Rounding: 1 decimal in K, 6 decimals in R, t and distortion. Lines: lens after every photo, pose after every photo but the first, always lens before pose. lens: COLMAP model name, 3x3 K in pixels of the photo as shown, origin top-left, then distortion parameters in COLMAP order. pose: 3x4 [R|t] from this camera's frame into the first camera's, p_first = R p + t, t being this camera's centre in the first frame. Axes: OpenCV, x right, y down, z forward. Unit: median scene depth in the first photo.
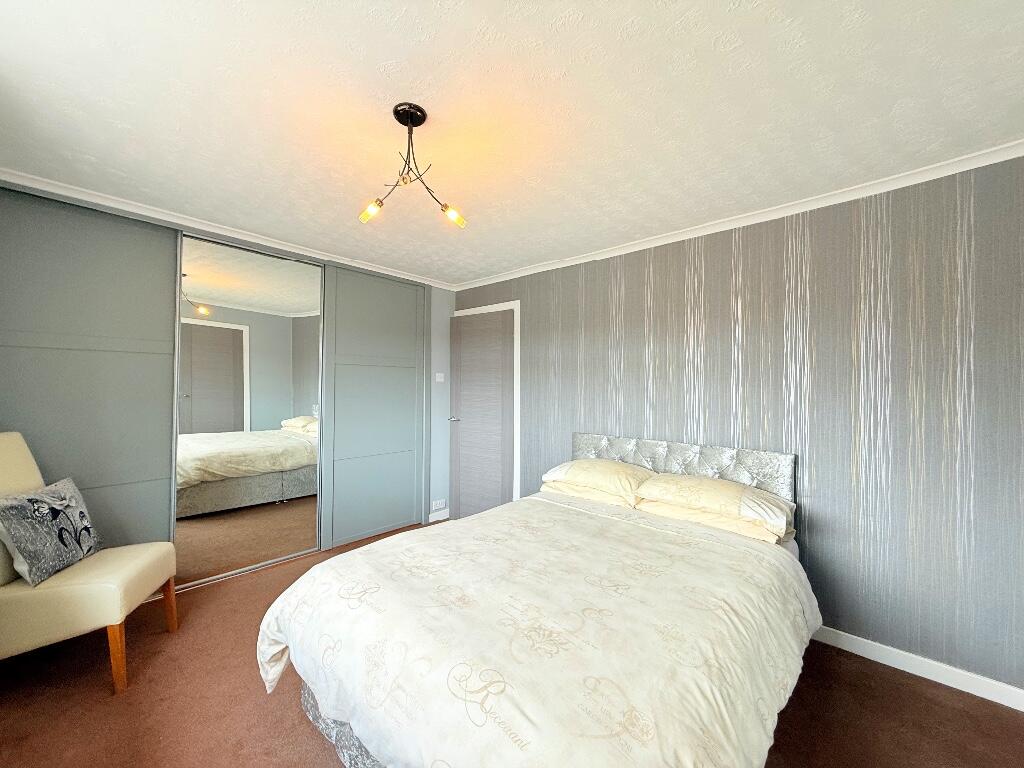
lens RADIAL K [[406.8, 0, 508.5], [0, 406.8, 385.5], [0, 0, 1]] dist [-0.001092, 0.000507]
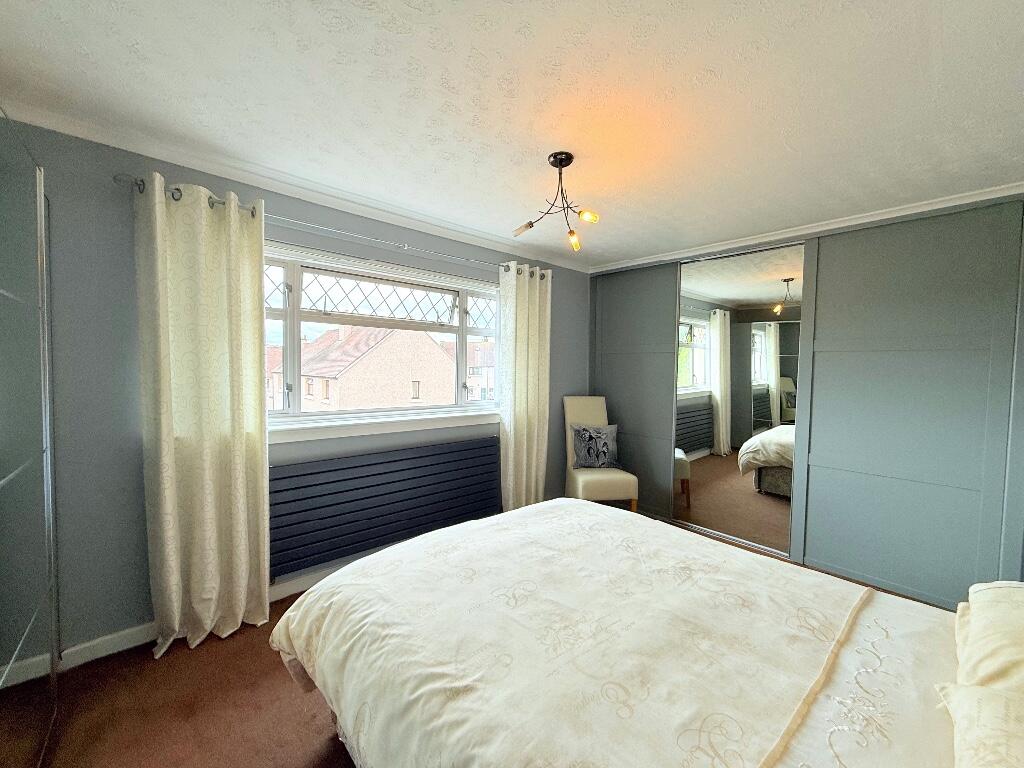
lens RADIAL K [[414.1, 0, 508.7], [0, 414.1, 381.1], [0, 0, 1]] dist [0.000259, -0.000048]
pose [[-0.123384, 0.019931, -0.992159, 0.905127], [-0.022439, 0.999487, 0.022869, 0.002007], [0.992105, 0.025085, -0.122873, 0.855072]]
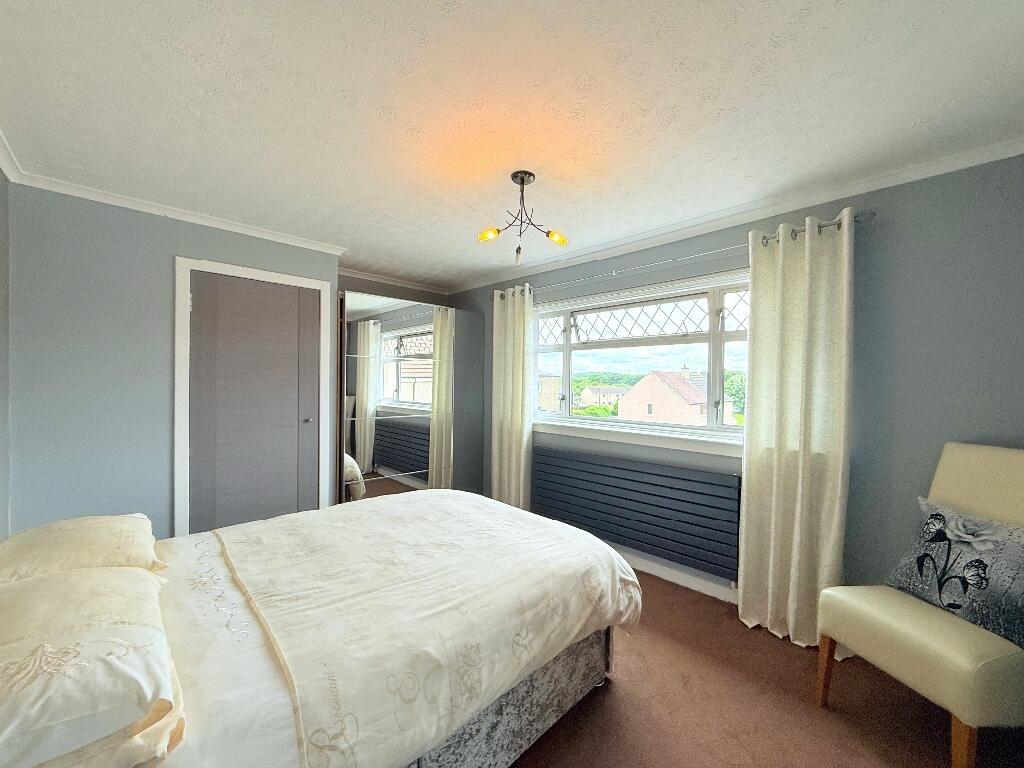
lens RADIAL K [[406.8, 0, 508.5], [0, 406.8, 385.5], [0, 0, 1]] dist [-0.001092, 0.000507]
pose [[-0.996286, -0.018784, 0.084031, -0.269651], [-0.017755, 0.999758, 0.012976, -0.006336], [-0.084254, 0.011436, -0.996379, 1.955290]]
